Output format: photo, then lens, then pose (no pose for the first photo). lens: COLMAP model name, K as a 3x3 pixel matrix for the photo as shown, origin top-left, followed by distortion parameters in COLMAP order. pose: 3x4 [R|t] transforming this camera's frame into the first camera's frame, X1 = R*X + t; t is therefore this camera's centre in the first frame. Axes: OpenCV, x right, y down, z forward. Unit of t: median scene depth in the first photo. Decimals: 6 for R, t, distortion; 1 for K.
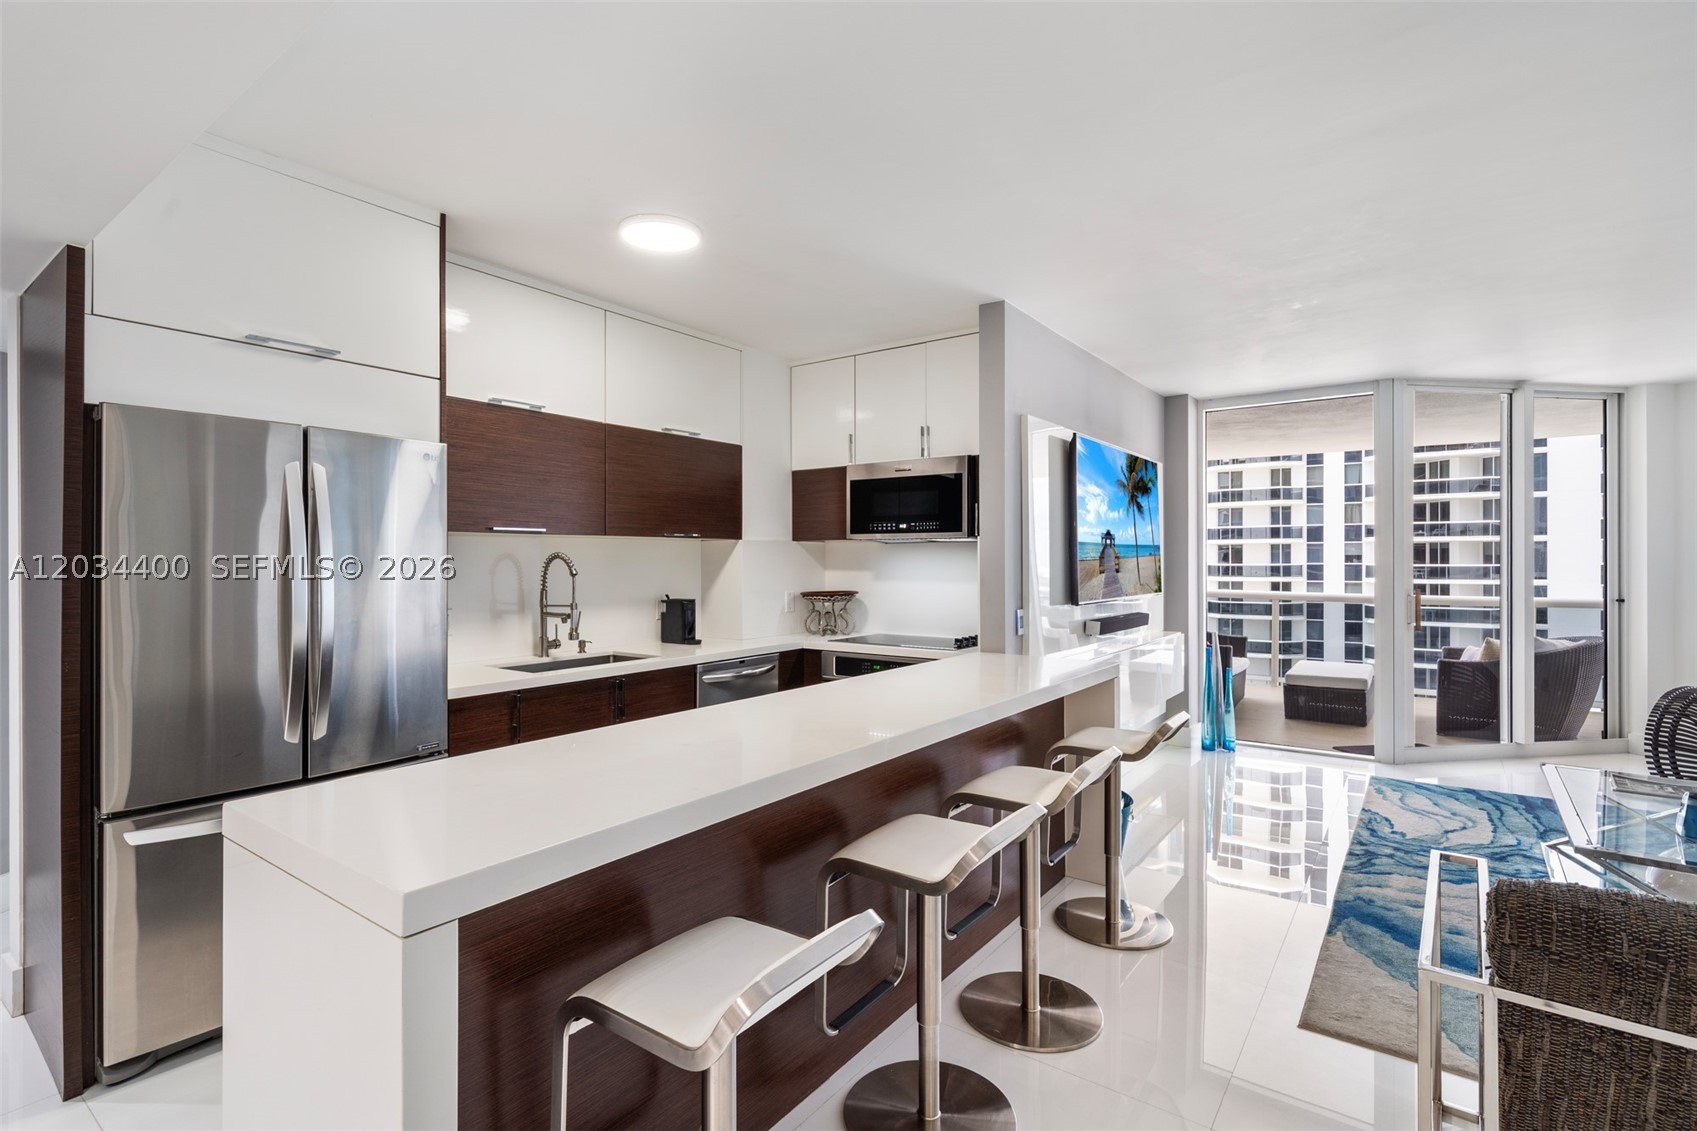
lens RADIAL K [[805.9, 0, 840.1], [0, 805.9, 559.4], [0, 0, 1]] dist [-0.003707, 0.003425]
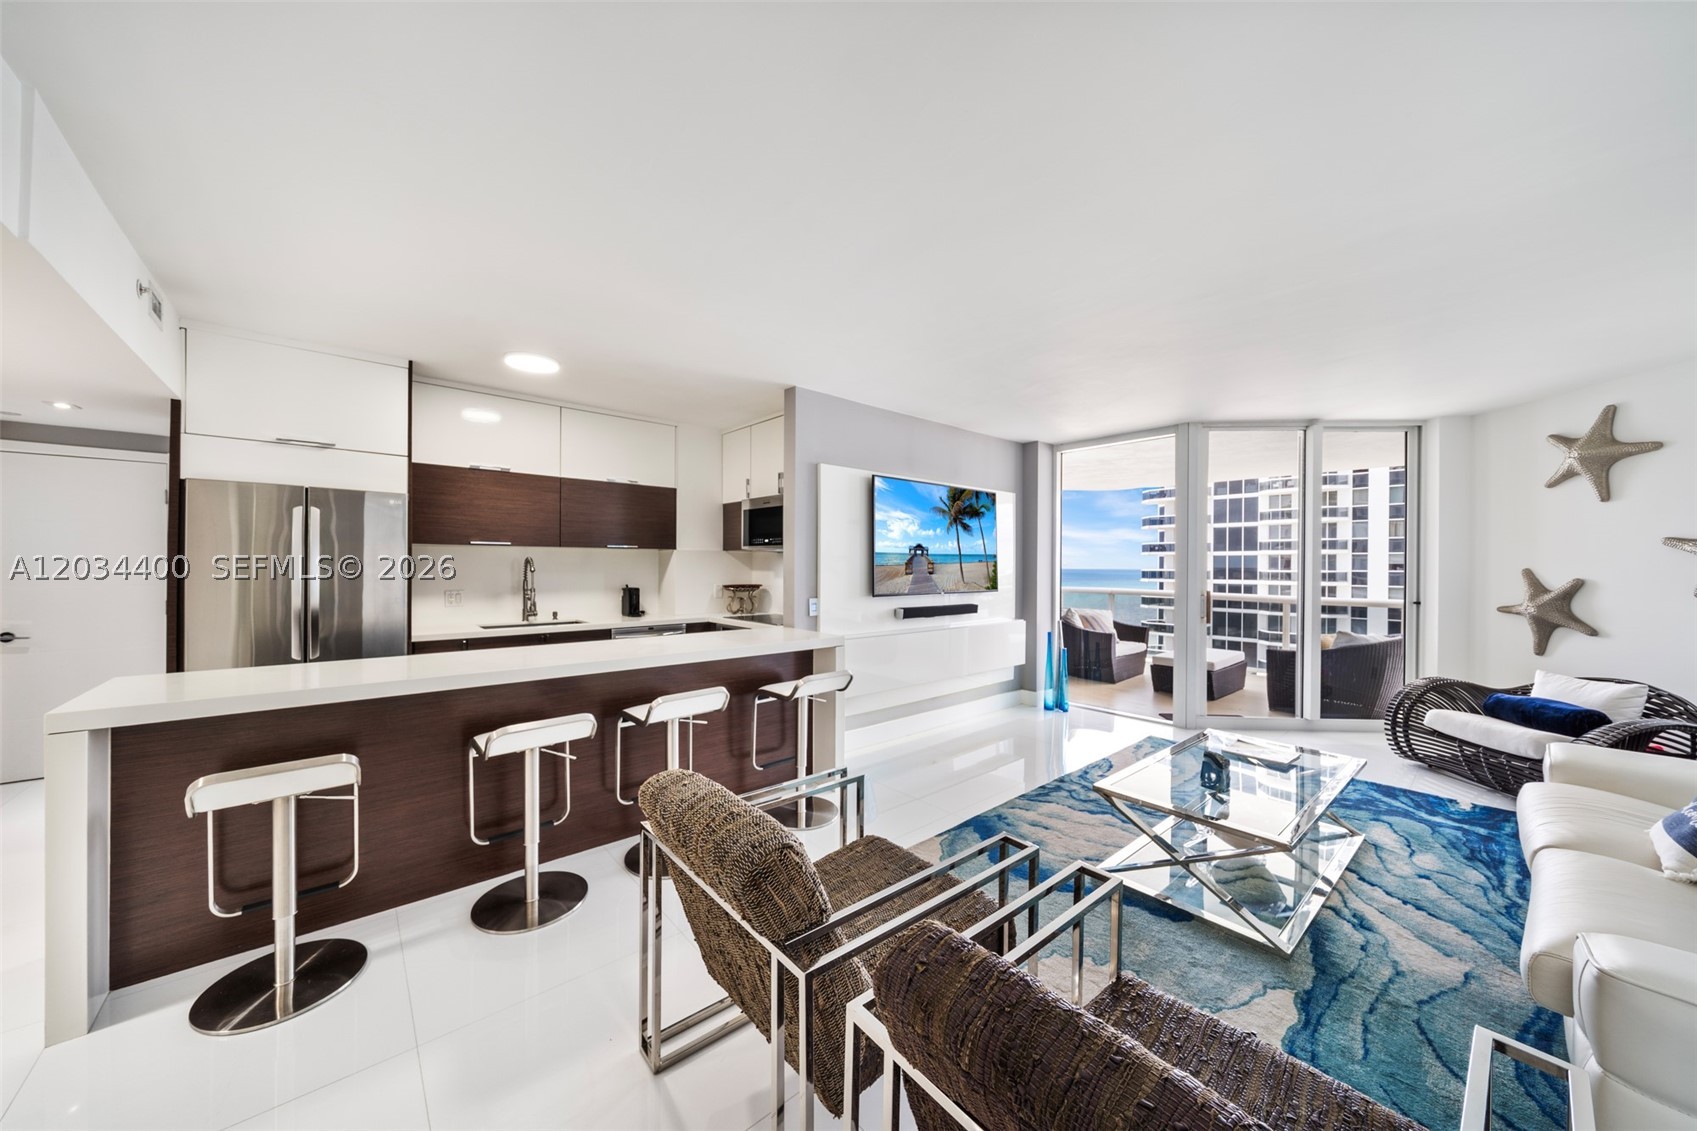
lens RADIAL K [[587.3, 0, 837.9], [0, 587.3, 567.6], [0, 0, 1]] dist [-0.001427, -0.000349]
pose [[0.975470, 0.009121, -0.219945, 0.401112], [-0.007763, 0.999945, 0.007035, -0.000873], [0.219997, -0.005155, 0.975487, -0.015402]]
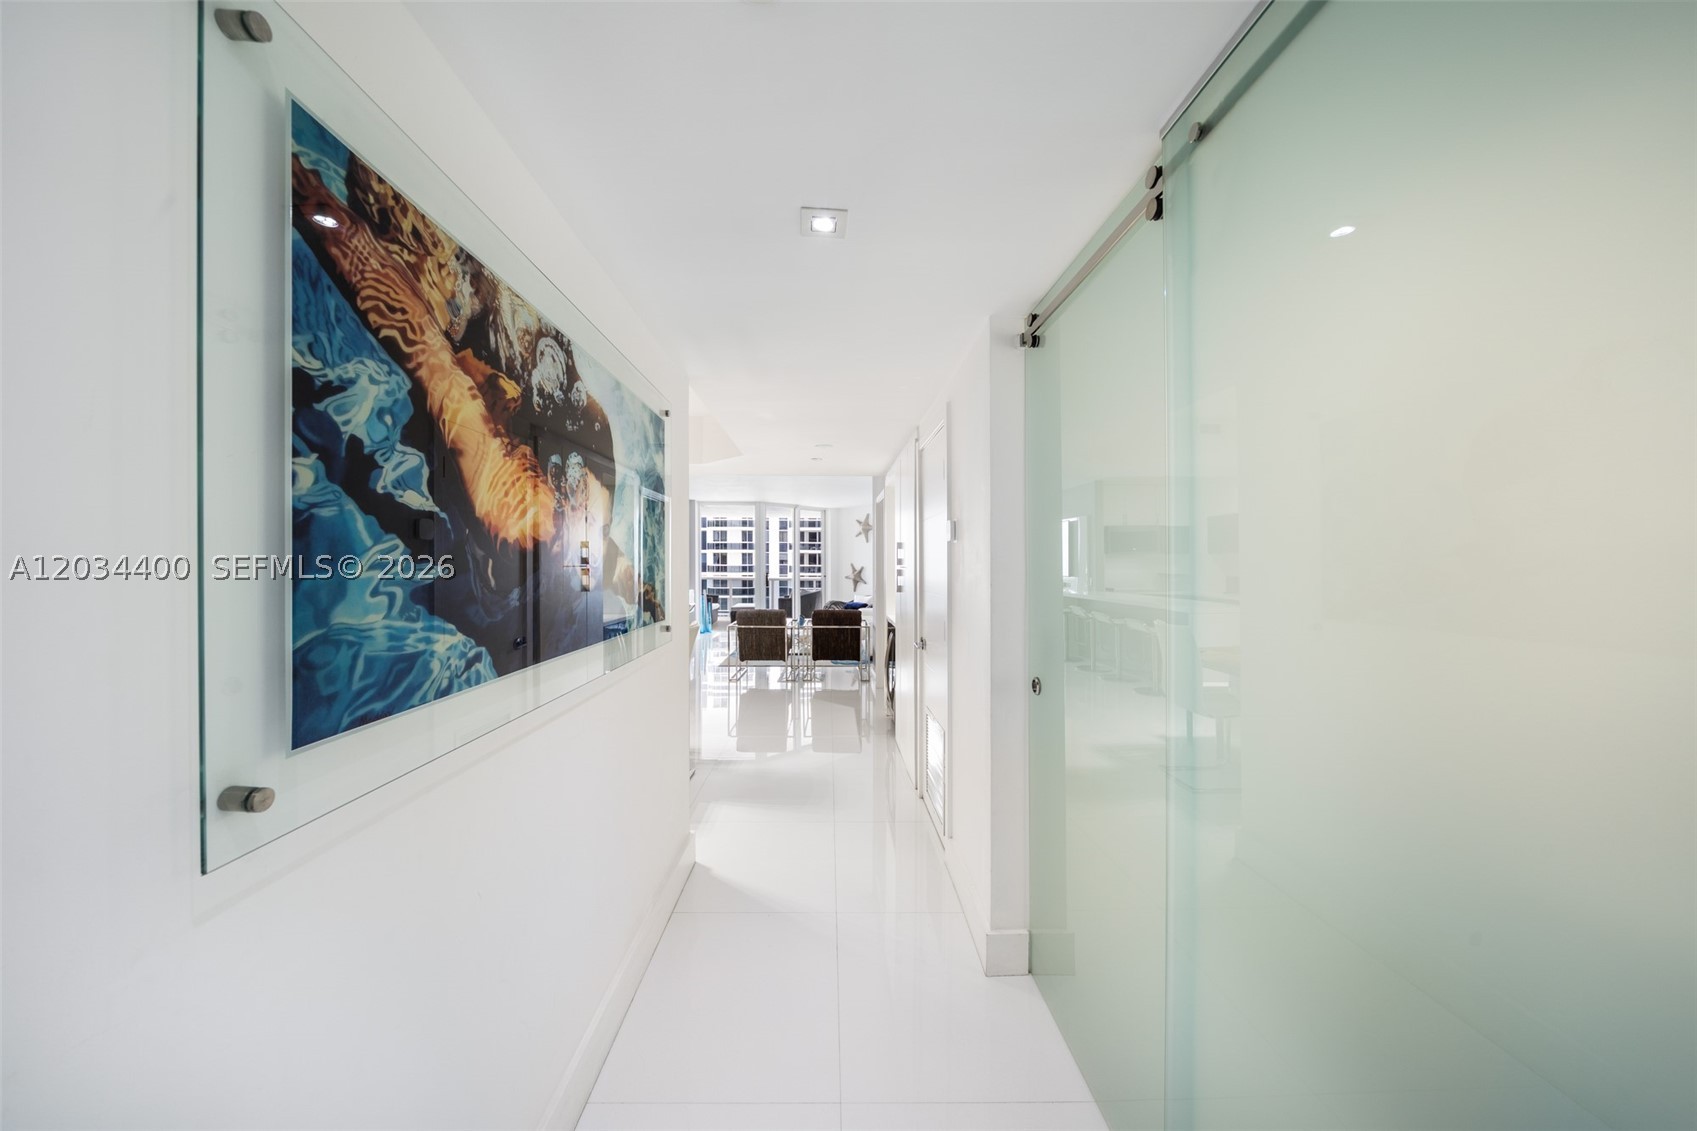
lens RADIAL K [[587.3, 0, 811.3], [0, 587.3, 557.6], [0, 0, 1]] dist [-0.001427, -0.000349]
pose [[0.824007, 0.006415, 0.566543, -0.442321], [-0.002483, 0.999967, -0.007711, -0.005900], [-0.566574, 0.004947, 0.823996, -1.020630]]
